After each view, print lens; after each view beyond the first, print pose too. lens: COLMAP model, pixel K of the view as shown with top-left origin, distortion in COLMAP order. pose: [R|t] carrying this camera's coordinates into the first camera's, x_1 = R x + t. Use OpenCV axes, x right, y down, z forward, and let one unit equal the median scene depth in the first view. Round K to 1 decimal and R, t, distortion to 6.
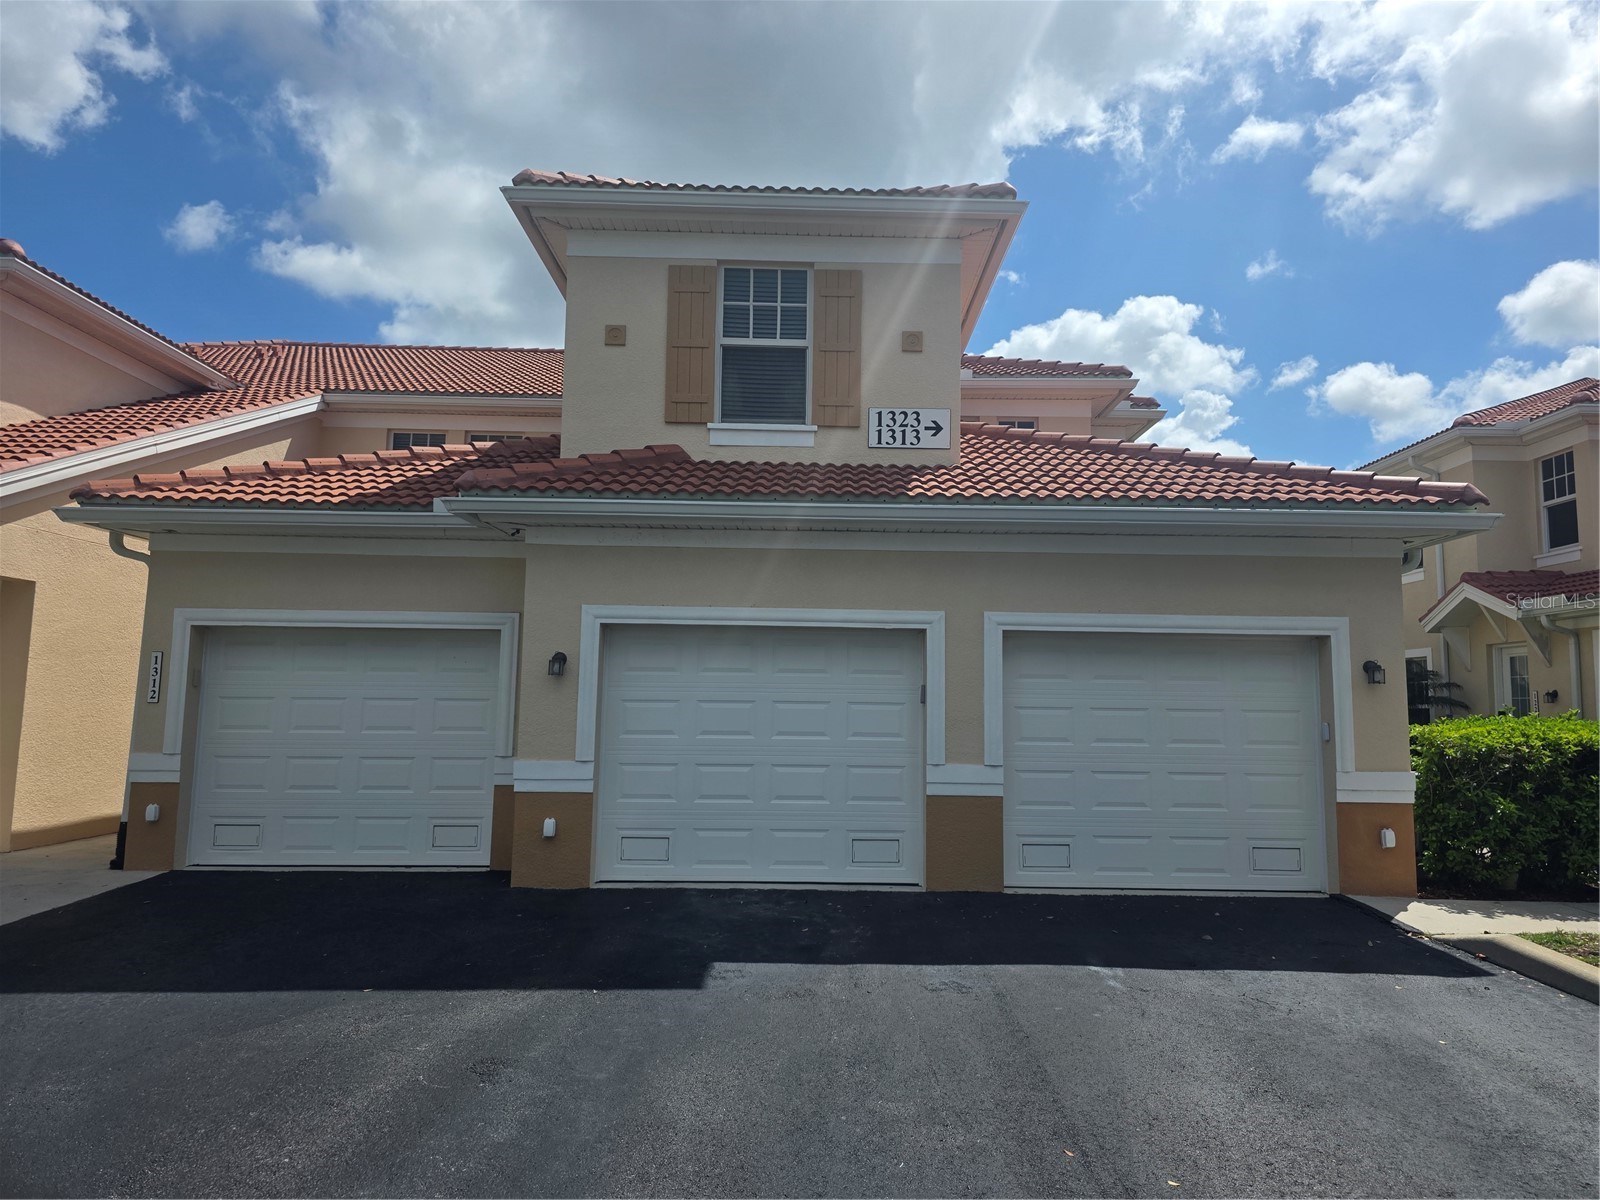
lens RADIAL K [[1078.6, 0, 792.3], [0, 1078.6, 604.8], [0, 0, 1]] dist [0.052584, 0.001423]
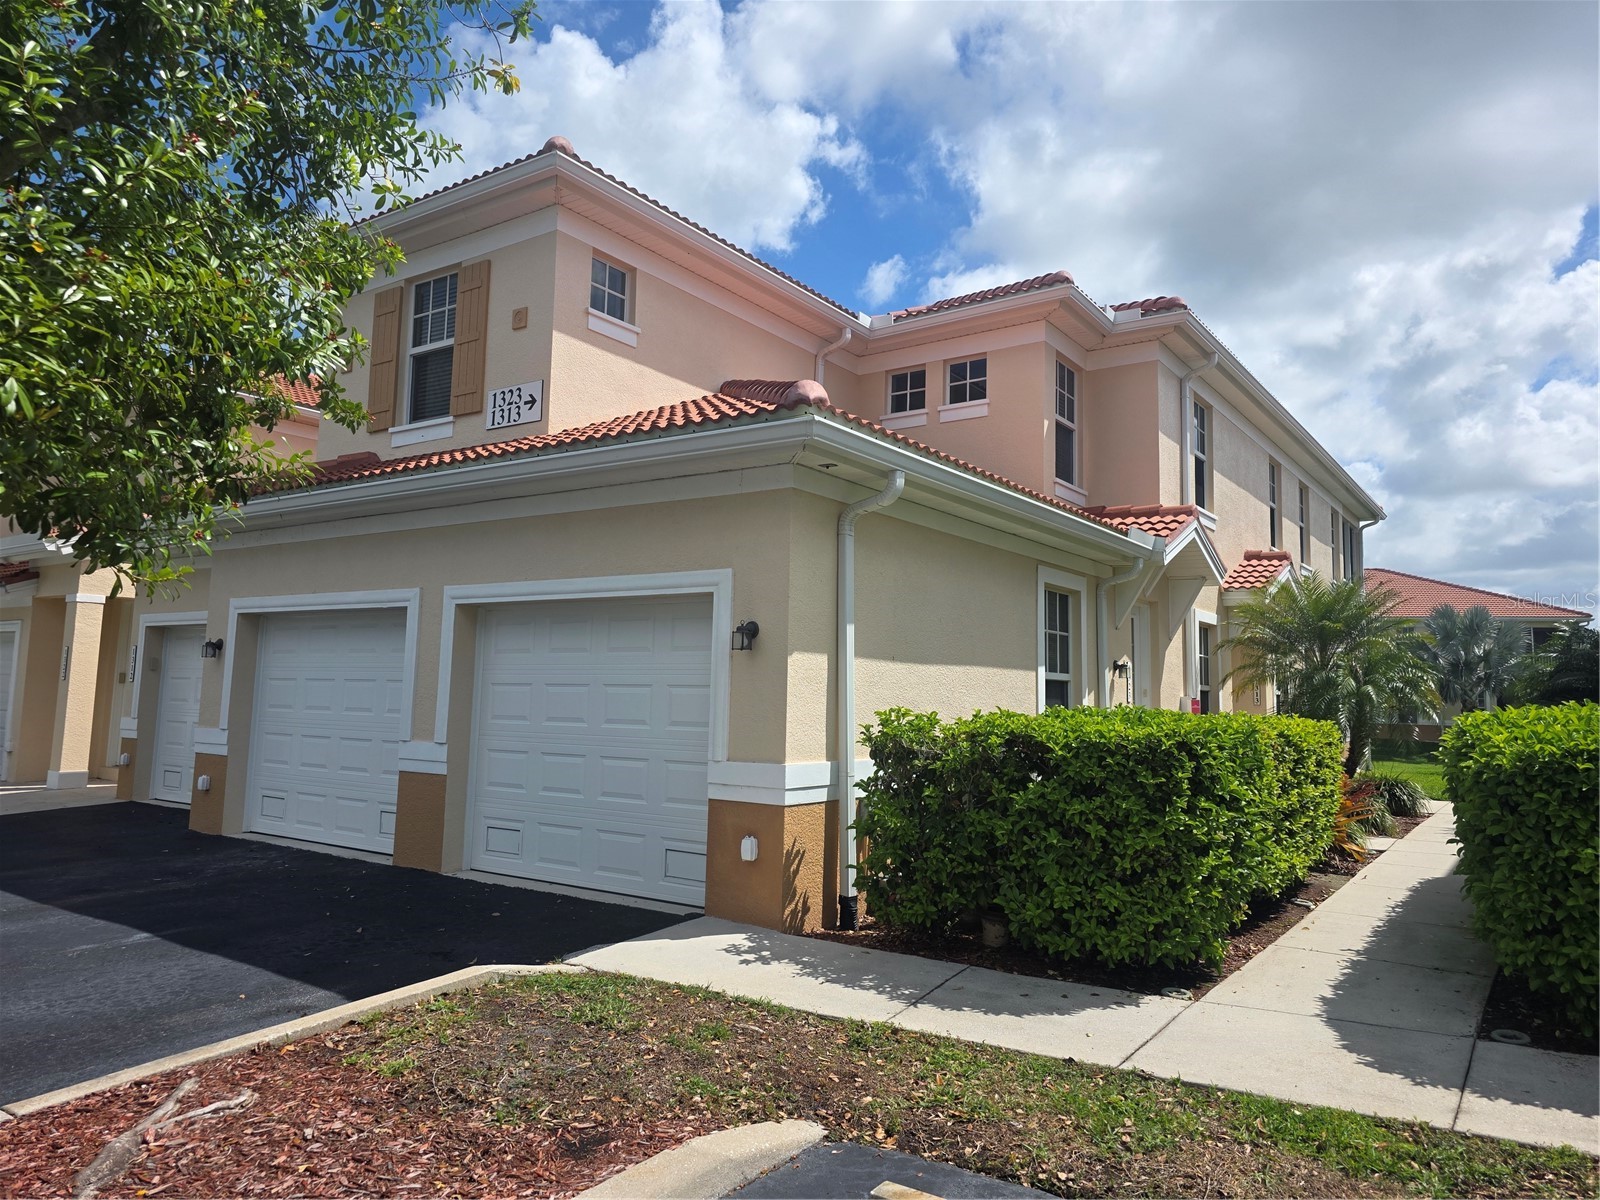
lens RADIAL K [[1078.6, 0, 793.8], [0, 1078.6, 589.9], [0, 0, 1]] dist [0.052584, 0.001423]
pose [[0.788527, -0.052674, -0.612740, 0.910464], [0.050245, 0.998512, -0.021177, 0.041003], [0.612944, -0.014089, 0.790001, 0.361639]]
